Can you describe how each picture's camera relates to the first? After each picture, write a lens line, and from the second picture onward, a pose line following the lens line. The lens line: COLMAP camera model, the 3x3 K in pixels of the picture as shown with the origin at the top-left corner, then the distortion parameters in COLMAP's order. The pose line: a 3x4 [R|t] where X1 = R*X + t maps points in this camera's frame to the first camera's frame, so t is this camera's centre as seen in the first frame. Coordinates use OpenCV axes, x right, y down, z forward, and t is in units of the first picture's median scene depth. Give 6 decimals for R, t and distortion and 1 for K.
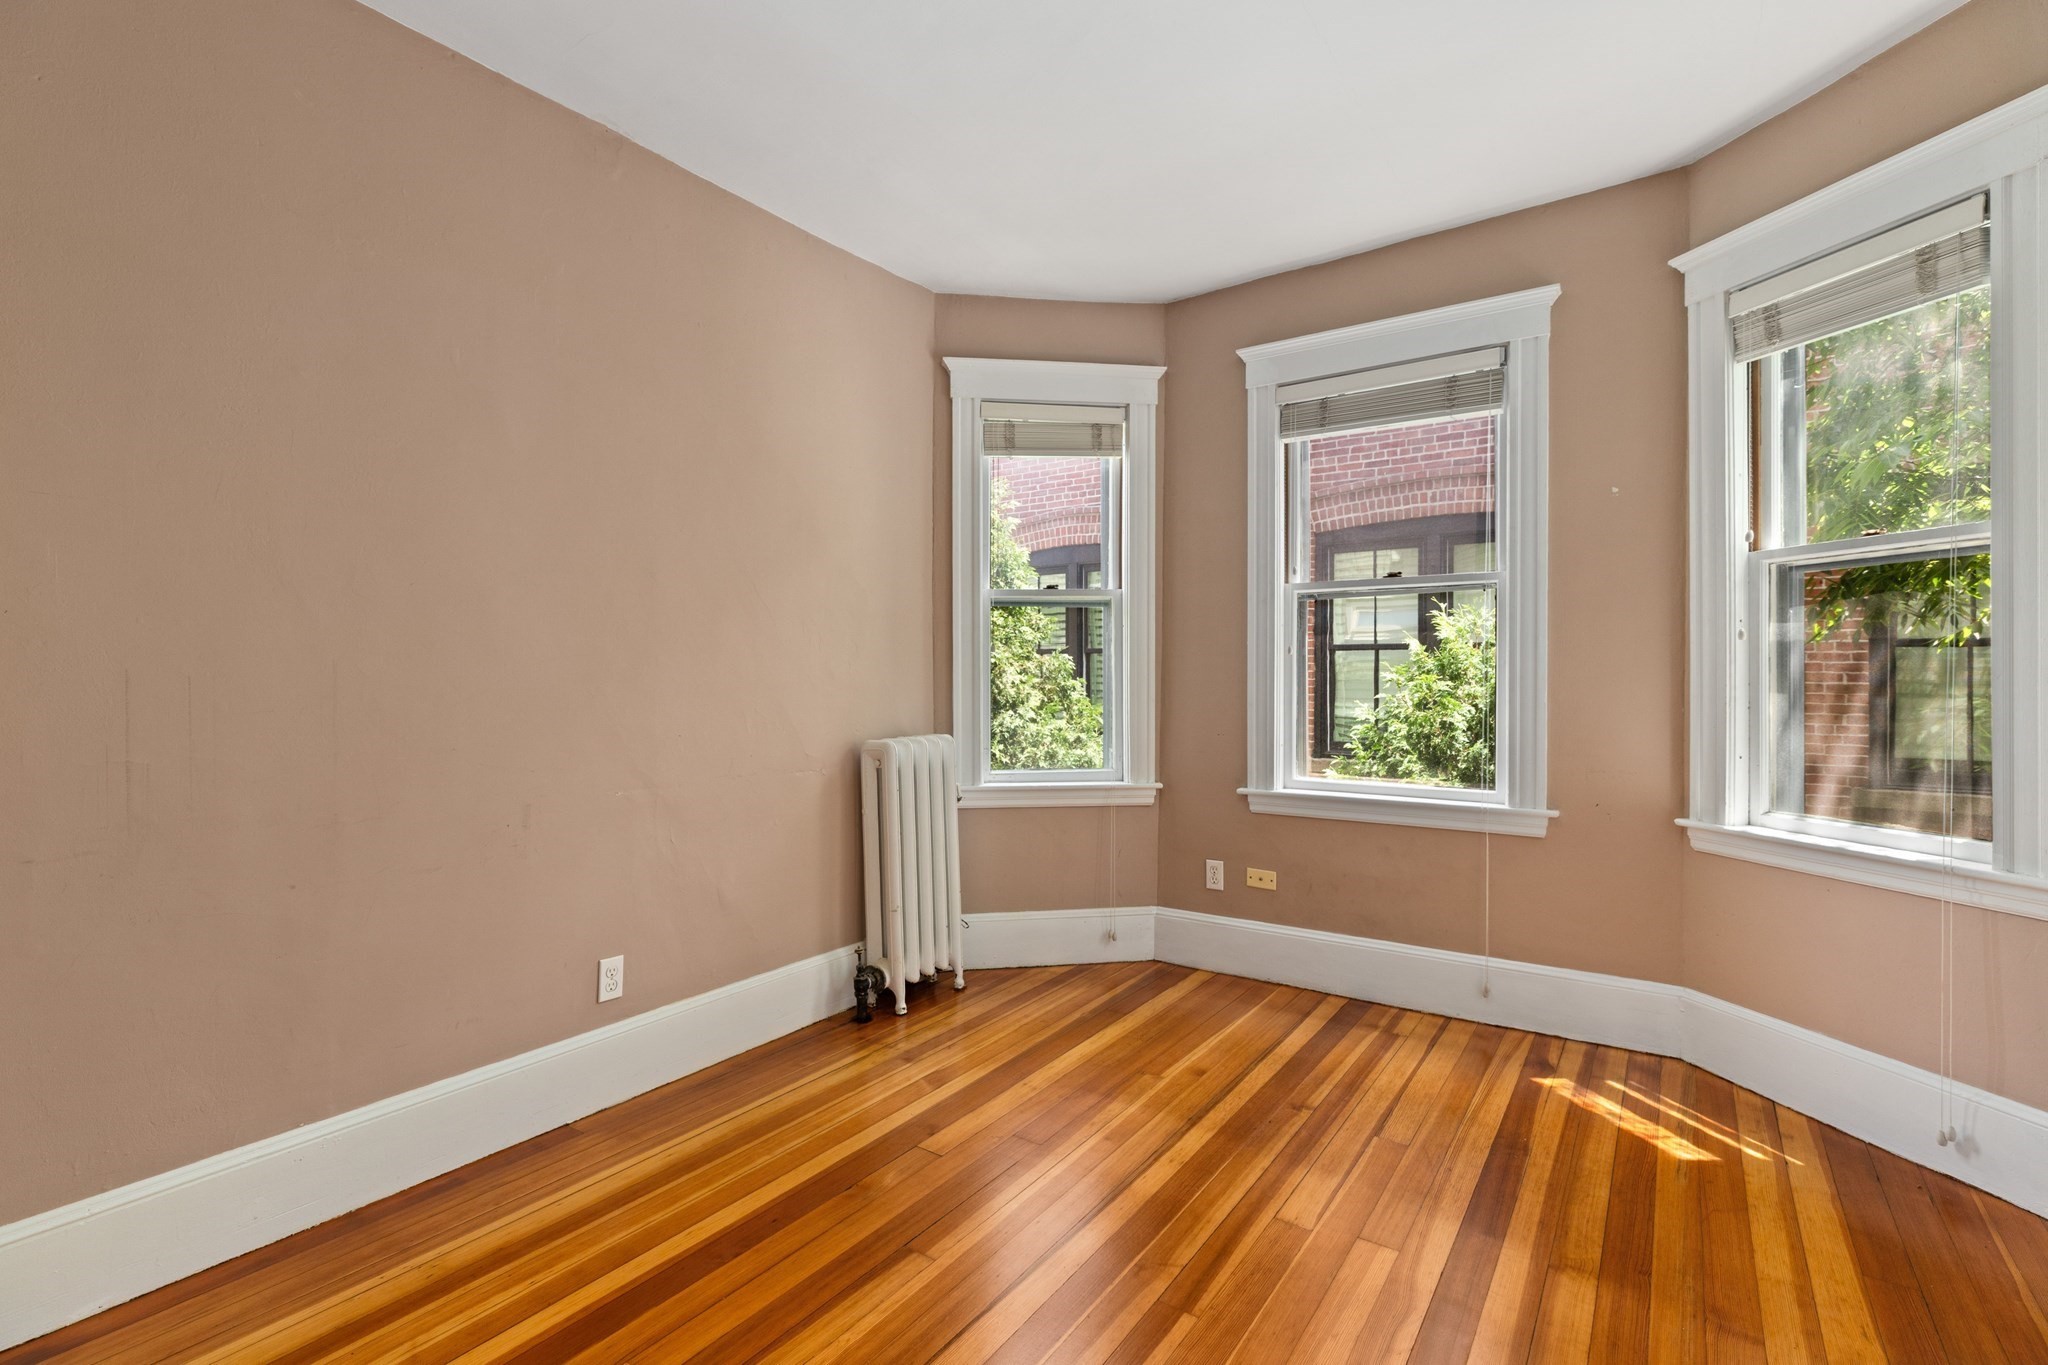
lens RADIAL K [[918.3, 0, 1016.0], [0, 918.3, 678.2], [0, 0, 1]] dist [0.001782, -0.000325]
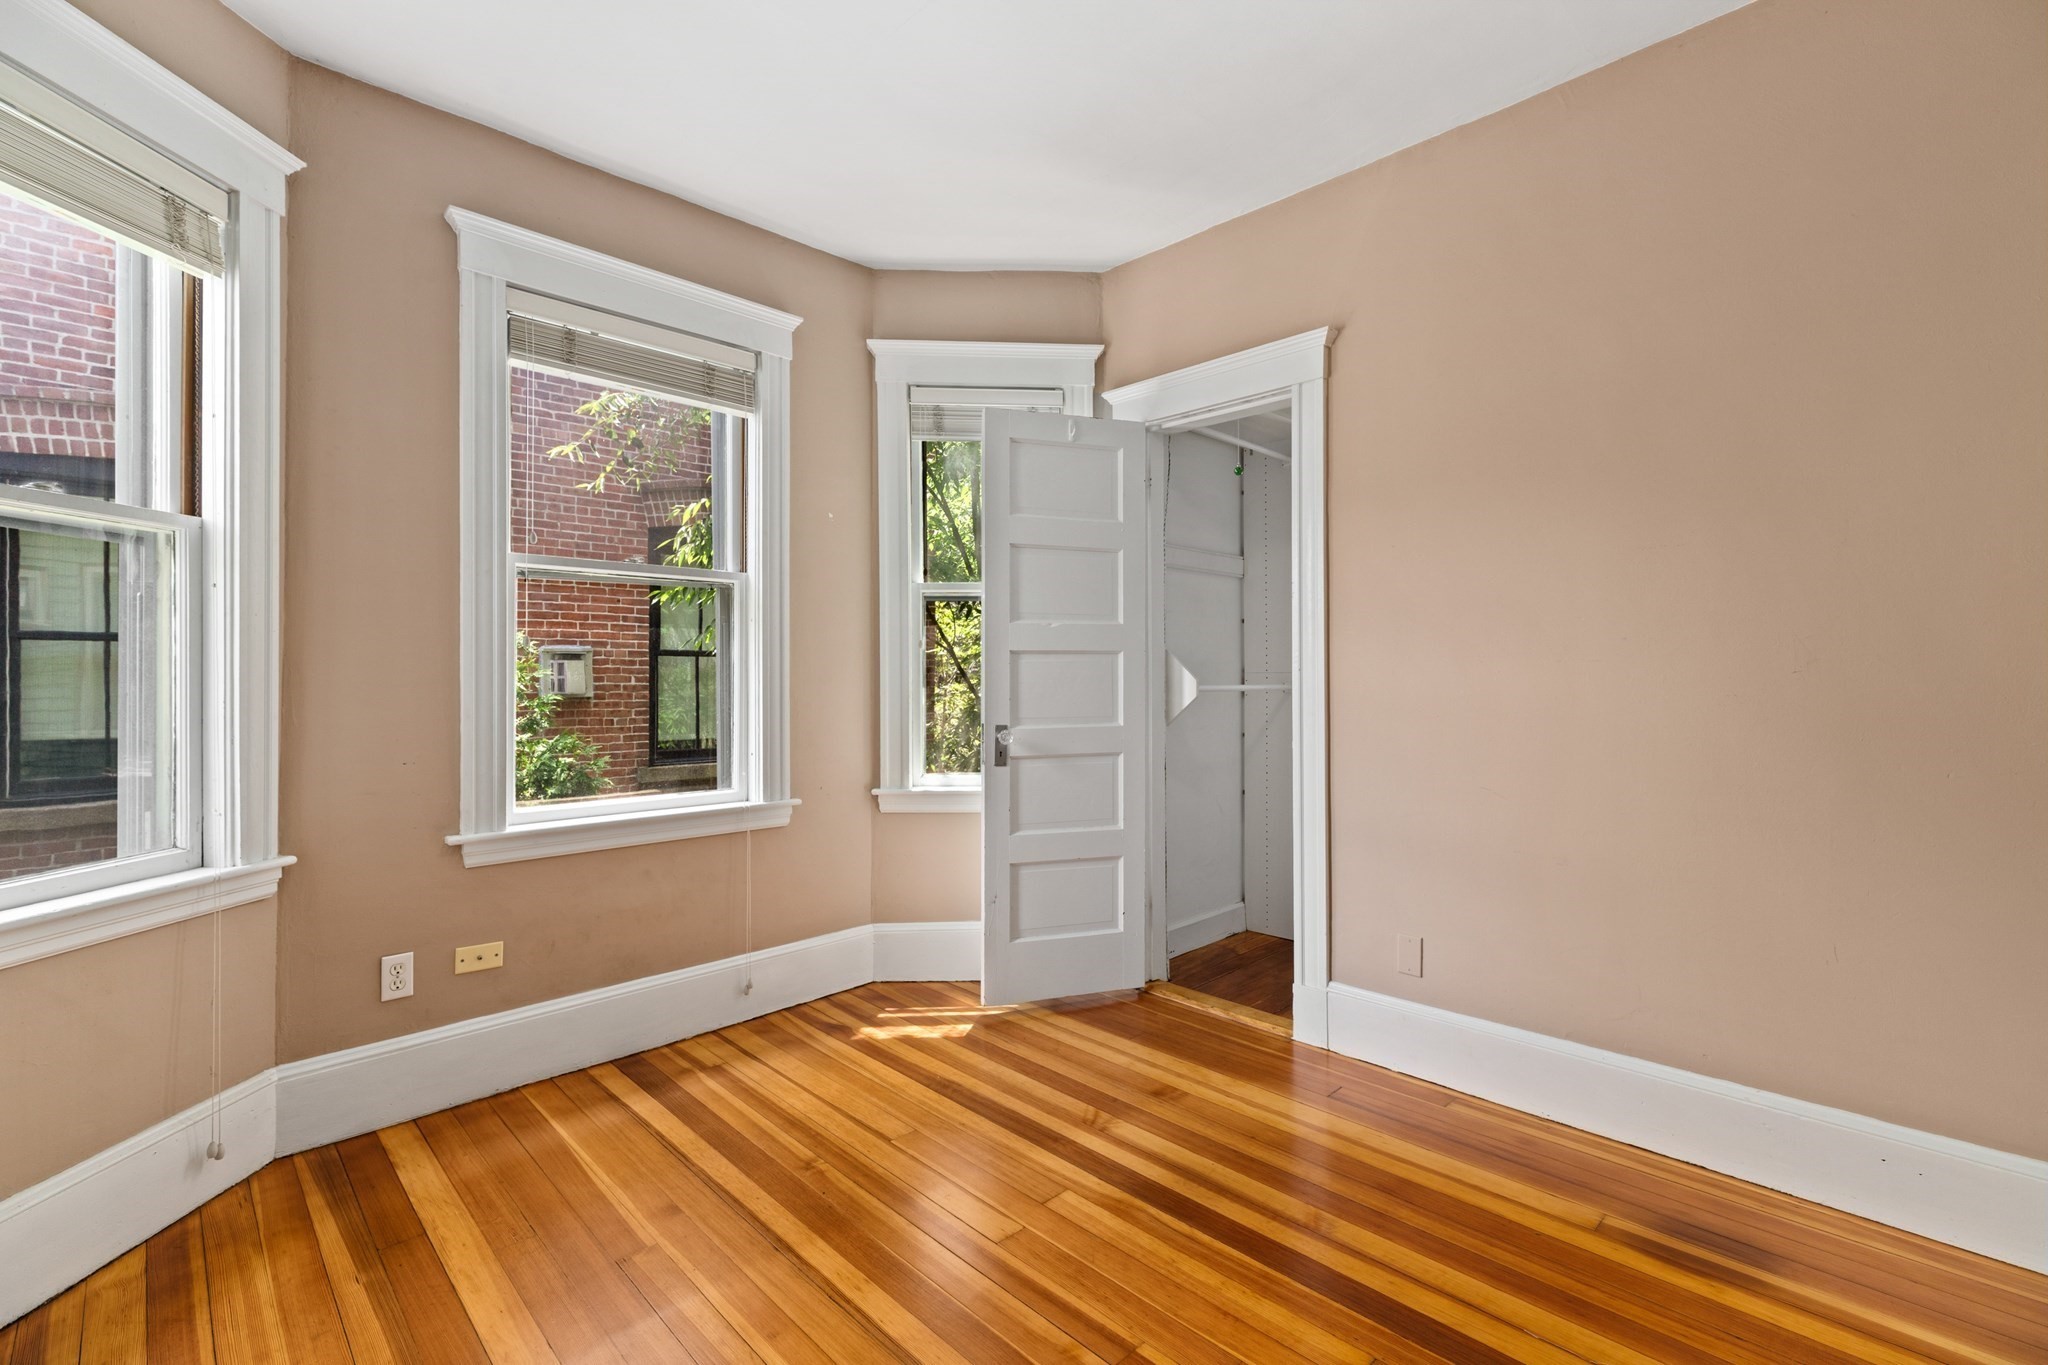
lens RADIAL K [[918.3, 0, 1016.0], [0, 918.3, 678.2], [0, 0, 1]] dist [0.001782, -0.000325]
pose [[0.183396, -0.004030, 0.983031, -0.407363], [0.007042, 0.999971, 0.002786, -0.000268], [-0.983014, 0.006411, 0.183419, 0.503342]]
